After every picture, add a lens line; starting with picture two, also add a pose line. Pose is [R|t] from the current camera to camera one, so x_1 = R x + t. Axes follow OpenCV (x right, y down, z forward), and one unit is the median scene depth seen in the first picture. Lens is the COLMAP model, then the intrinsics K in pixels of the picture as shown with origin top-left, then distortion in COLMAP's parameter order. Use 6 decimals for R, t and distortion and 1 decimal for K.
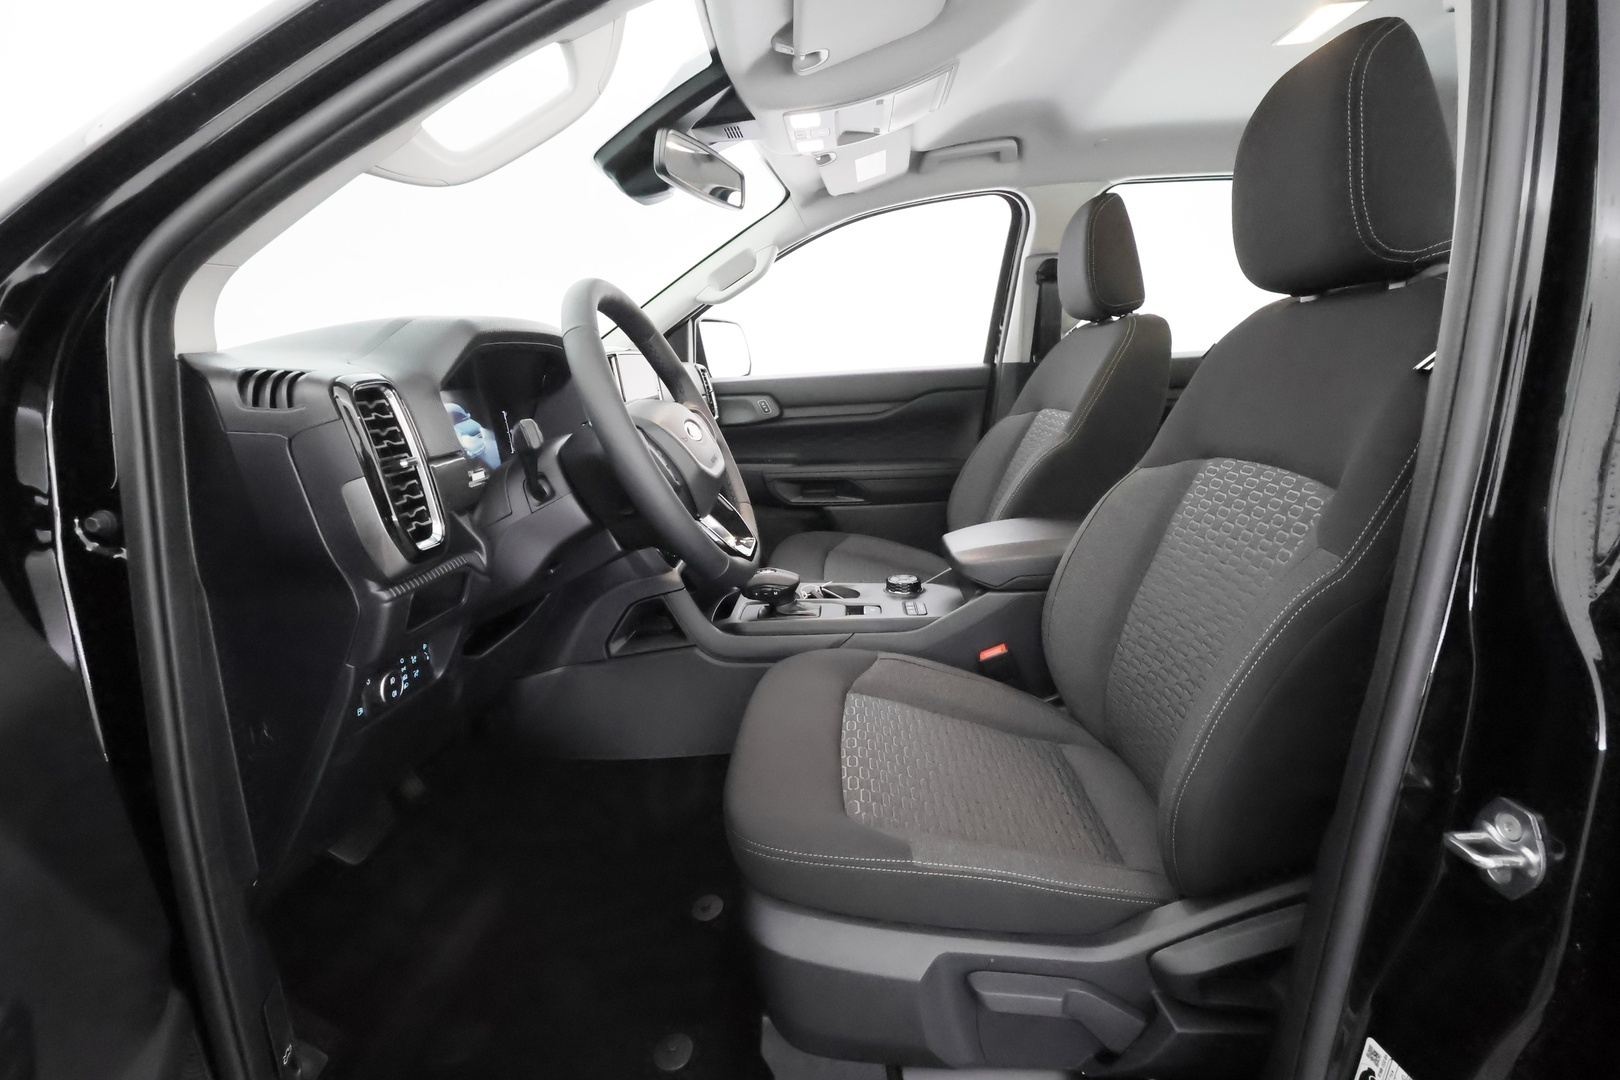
lens RADIAL K [[752.0, 0, 821.7], [0, 752.0, 535.7], [0, 0, 1]] dist [0.001918, 0.000281]
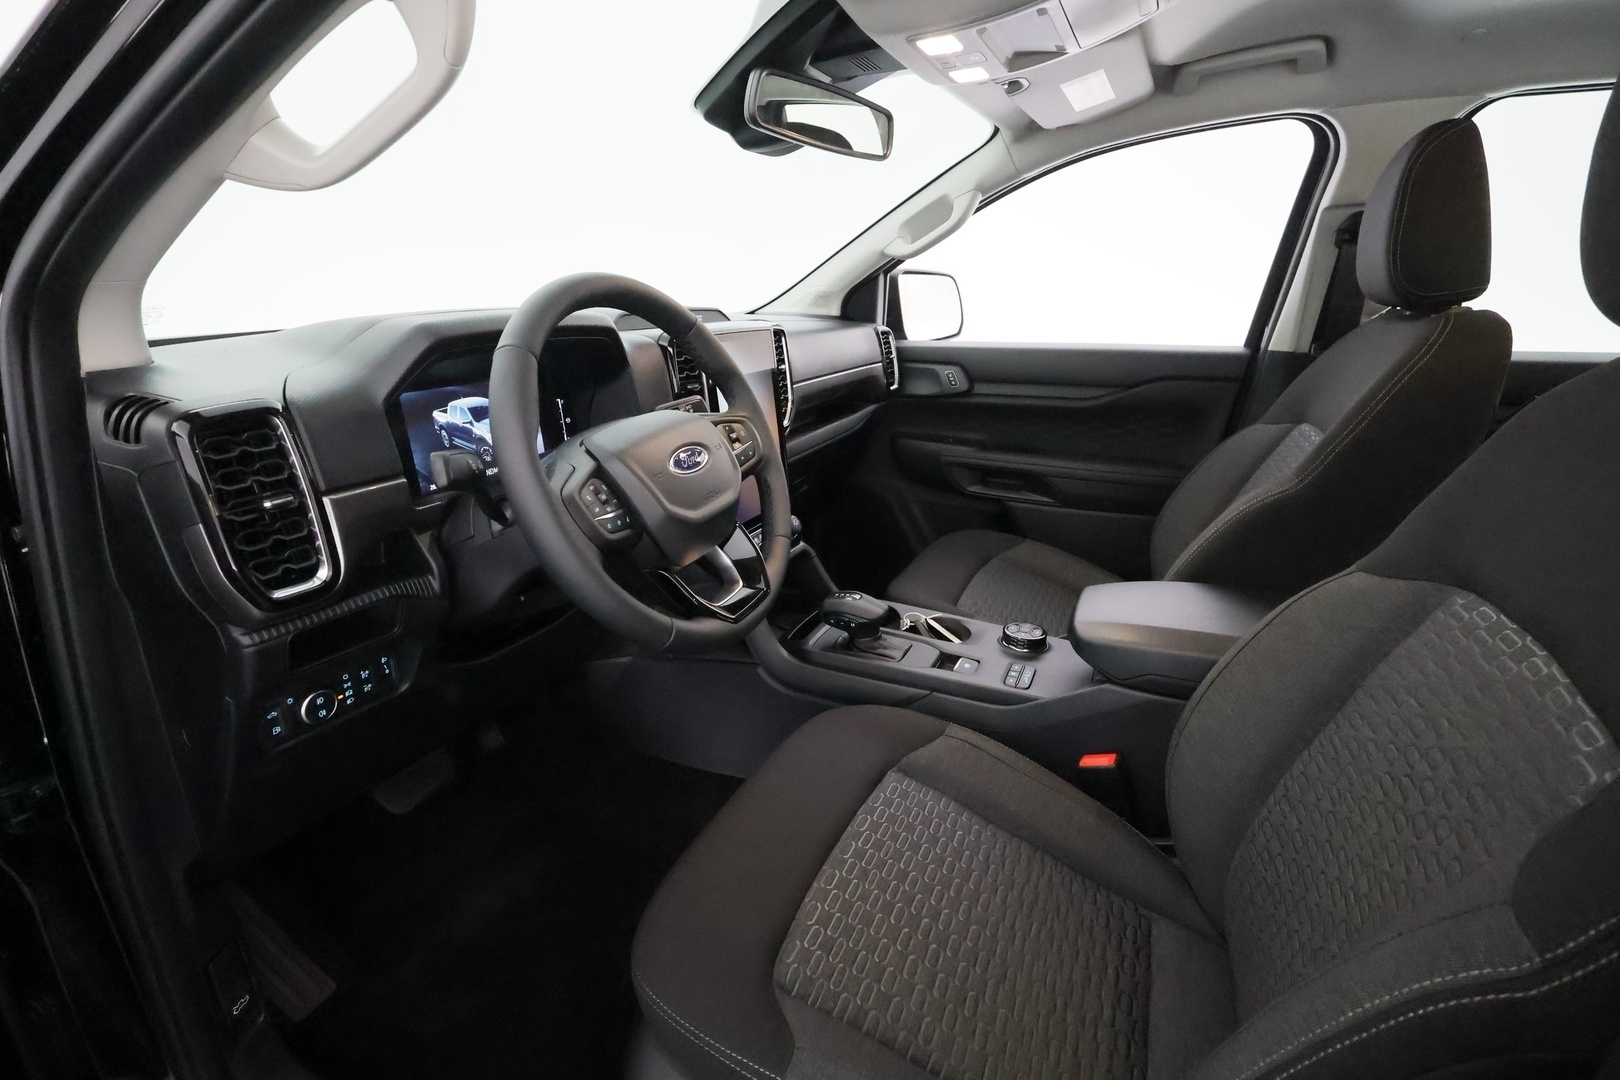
lens RADIAL K [[756.0, 0, 811.1], [0, 756.0, 544.0], [0, 0, 1]] dist [-0.001326, 0.000286]
pose [[0.922794, 0.165440, -0.347967, 0.139491], [-0.129024, 0.983666, 0.125514, -0.090859], [0.363048, -0.070928, 0.929067, 0.139599]]
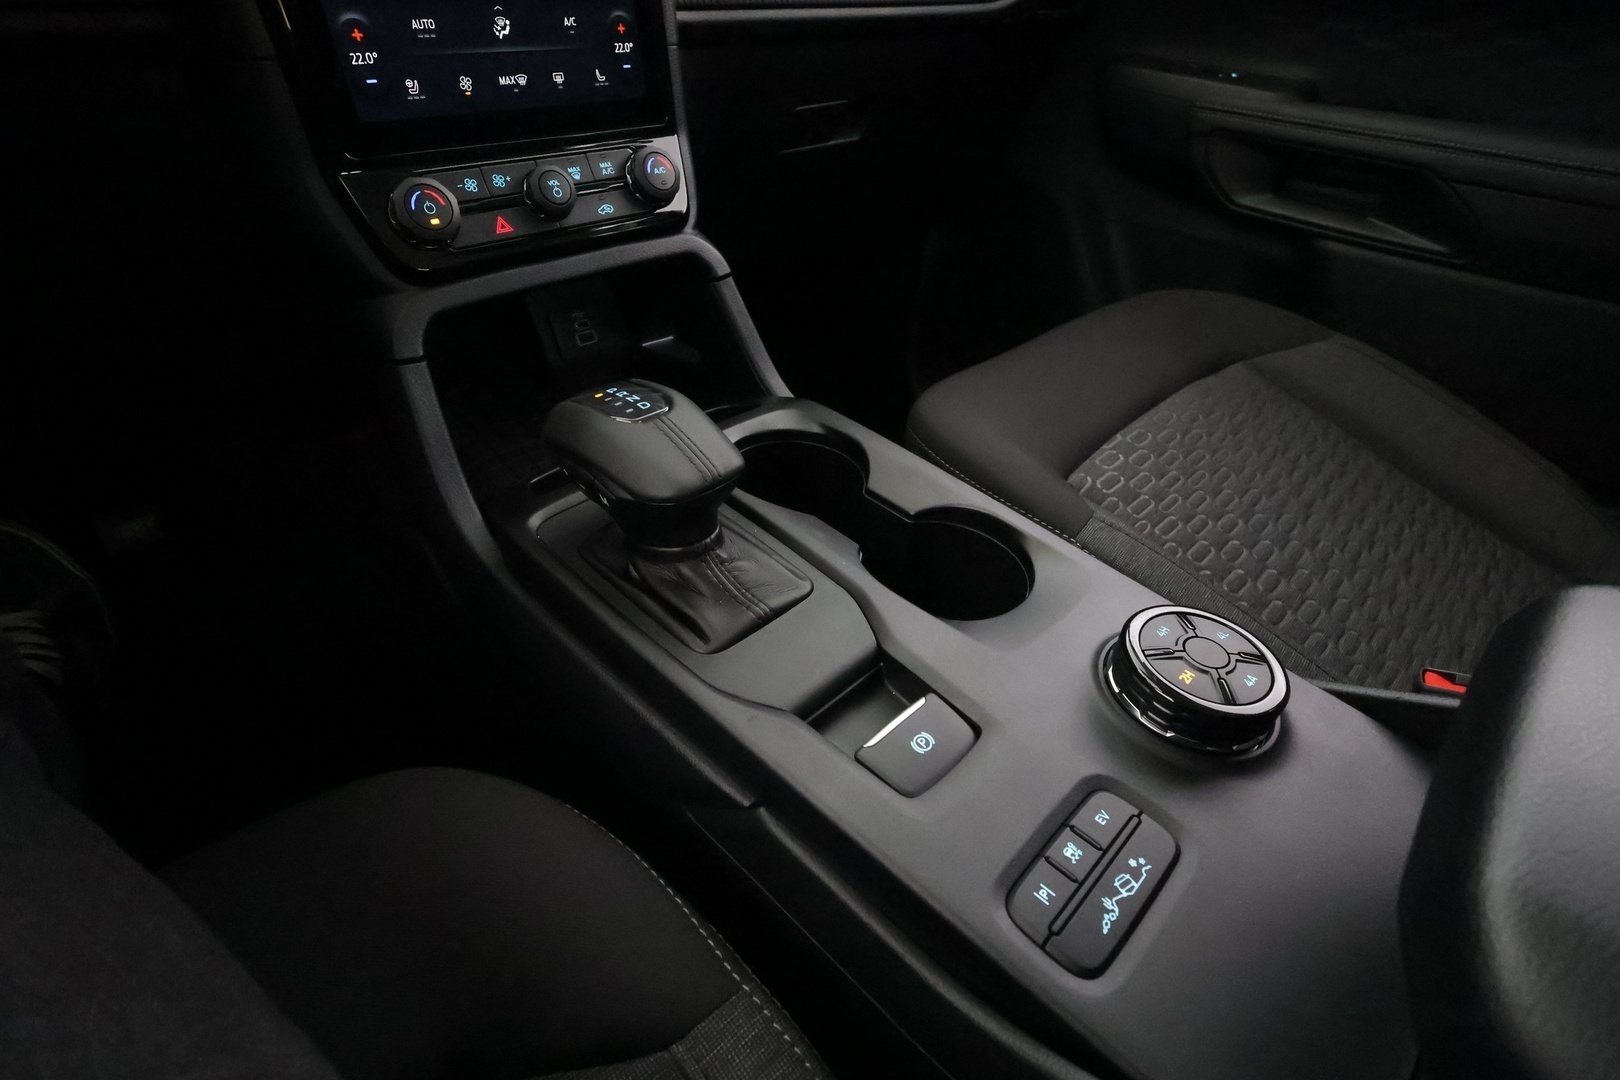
lens RADIAL K [[756.0, 0, 811.1], [0, 756.0, 544.0], [0, 0, 1]] dist [-0.001326, 0.000286]
pose [[0.735811, 0.473833, -0.483802, 0.098531], [-0.226674, 0.845553, 0.483383, -0.042608], [0.638123, -0.246013, 0.729573, 0.653768]]
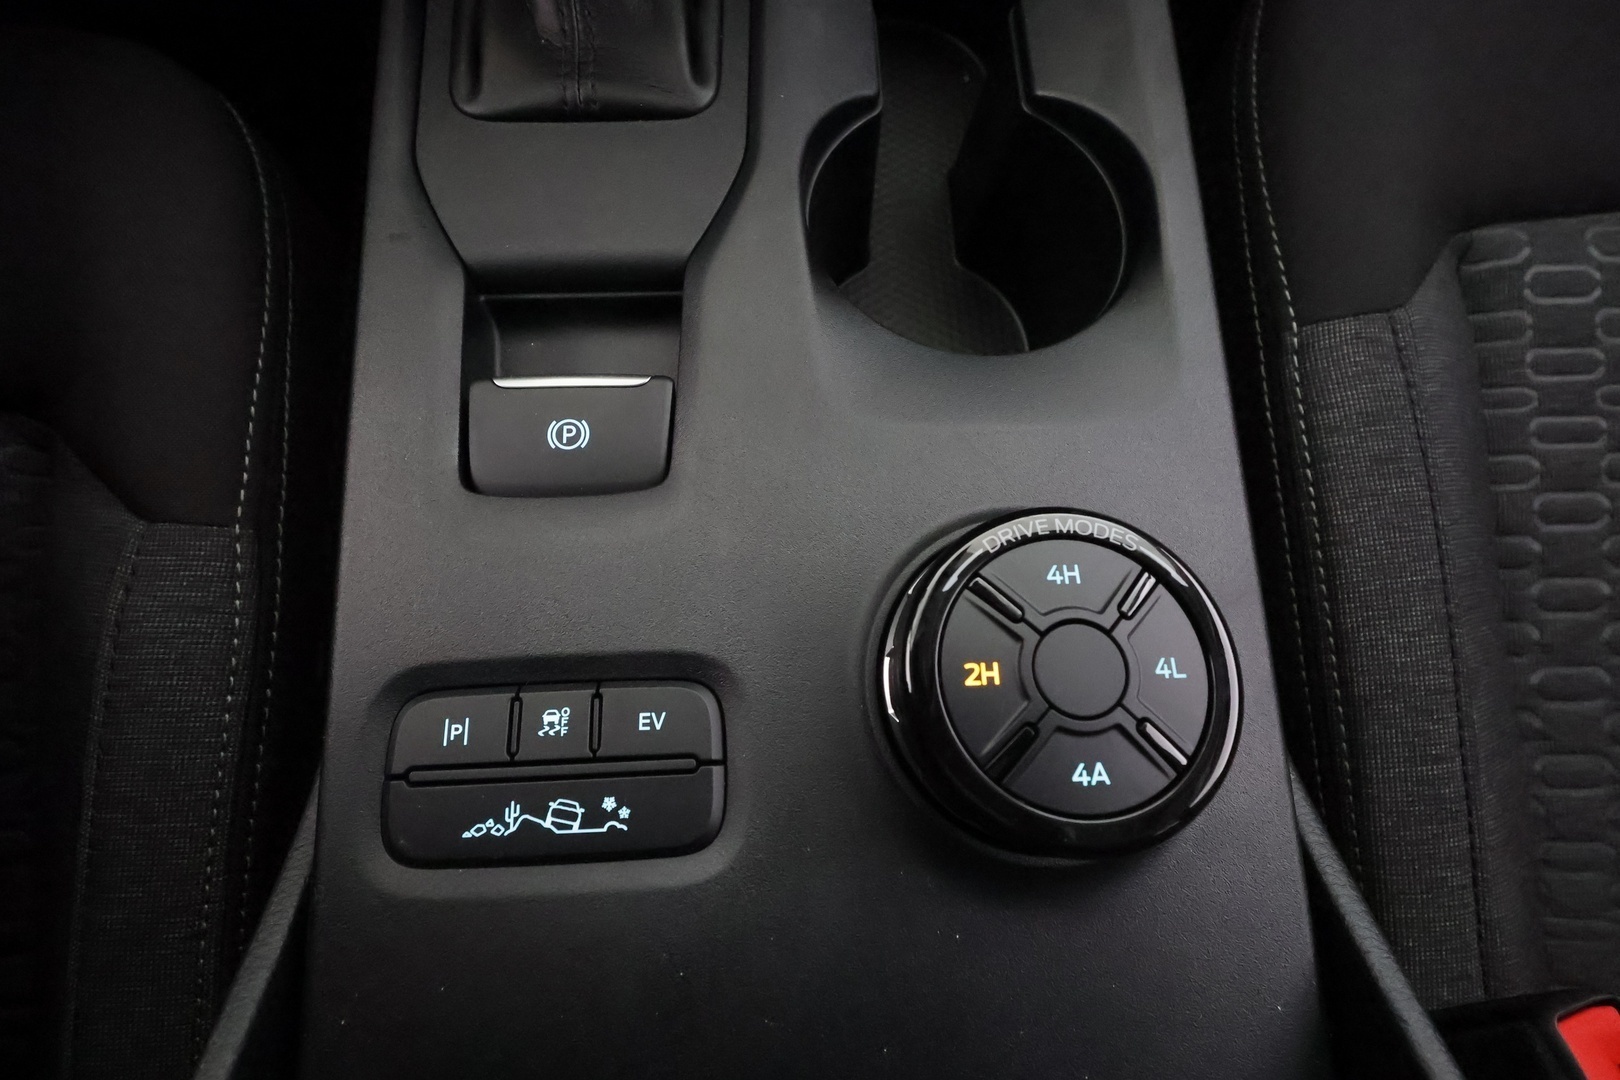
lens RADIAL K [[756.0, 0, 811.1], [0, 756.0, 544.0], [0, 0, 1]] dist [-0.001326, 0.000286]
pose [[0.089677, 0.967841, -0.235036, 0.096450], [-0.264050, 0.250646, 0.931372, -0.026186], [0.960331, -0.021461, 0.278035, 0.789449]]
